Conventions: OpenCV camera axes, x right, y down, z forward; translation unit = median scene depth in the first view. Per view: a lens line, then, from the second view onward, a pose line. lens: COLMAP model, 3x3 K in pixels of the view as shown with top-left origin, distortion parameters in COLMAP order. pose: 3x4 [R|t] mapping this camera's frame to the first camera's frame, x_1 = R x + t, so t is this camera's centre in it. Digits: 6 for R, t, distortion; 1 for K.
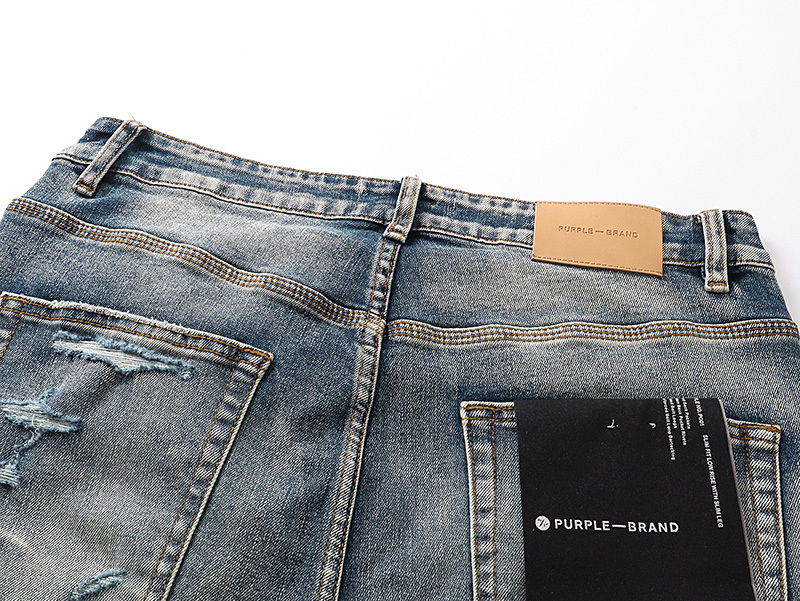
lens RADIAL K [[891.4, 0, 400.0], [0, 891.4, 300.5], [0, 0, 1]] dist [-0.002351, 0.008977]
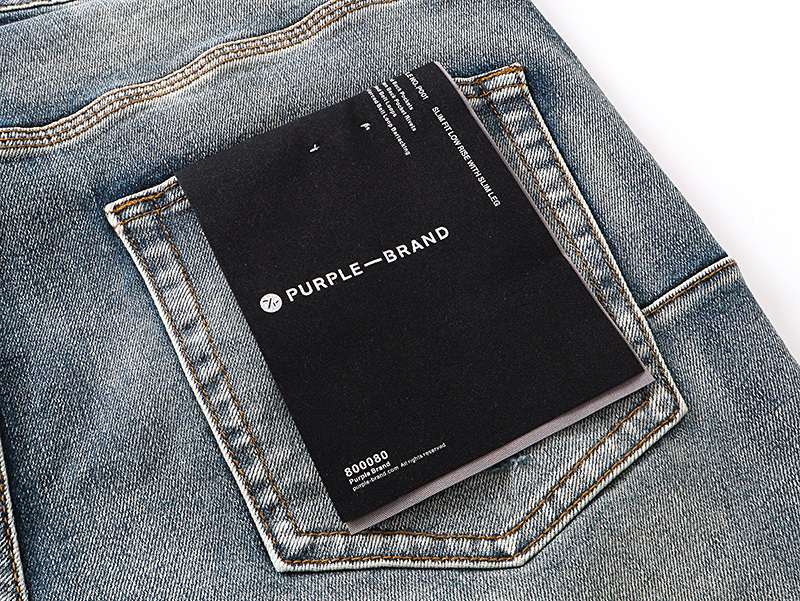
lens RADIAL K [[891.4, 0, 400.0], [0, 891.4, 300.5], [0, 0, 1]] dist [-0.002351, 0.008977]
pose [[0.884666, -0.419000, 0.204465, 0.094010], [0.402555, 0.907710, 0.118373, 0.179026], [-0.235193, -0.022412, 0.971690, 0.270650]]
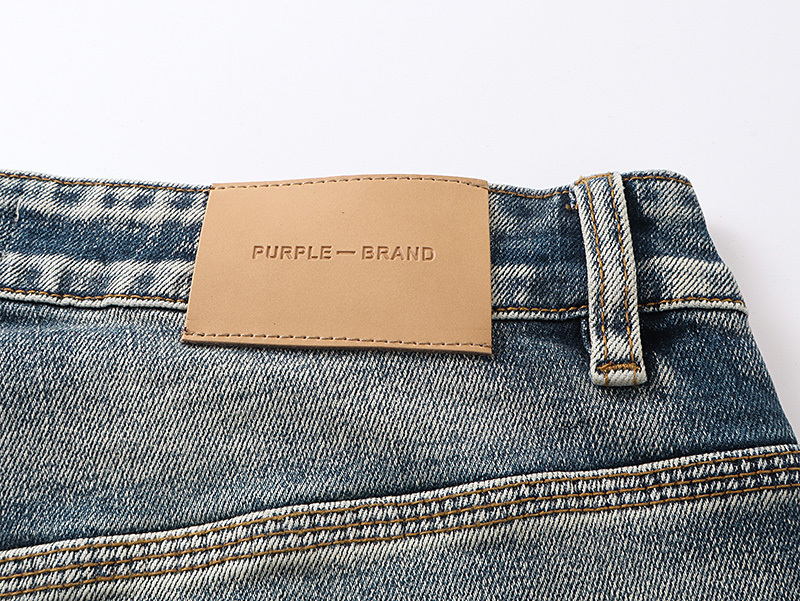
lens RADIAL K [[891.4, 0, 400.0], [0, 891.4, 300.5], [0, 0, 1]] dist [-0.002351, 0.008977]
pose [[0.992740, -0.100324, 0.066344, 0.230780], [0.091205, 0.987502, 0.128535, -0.113092], [-0.078410, -0.121551, 0.989483, 0.601016]]
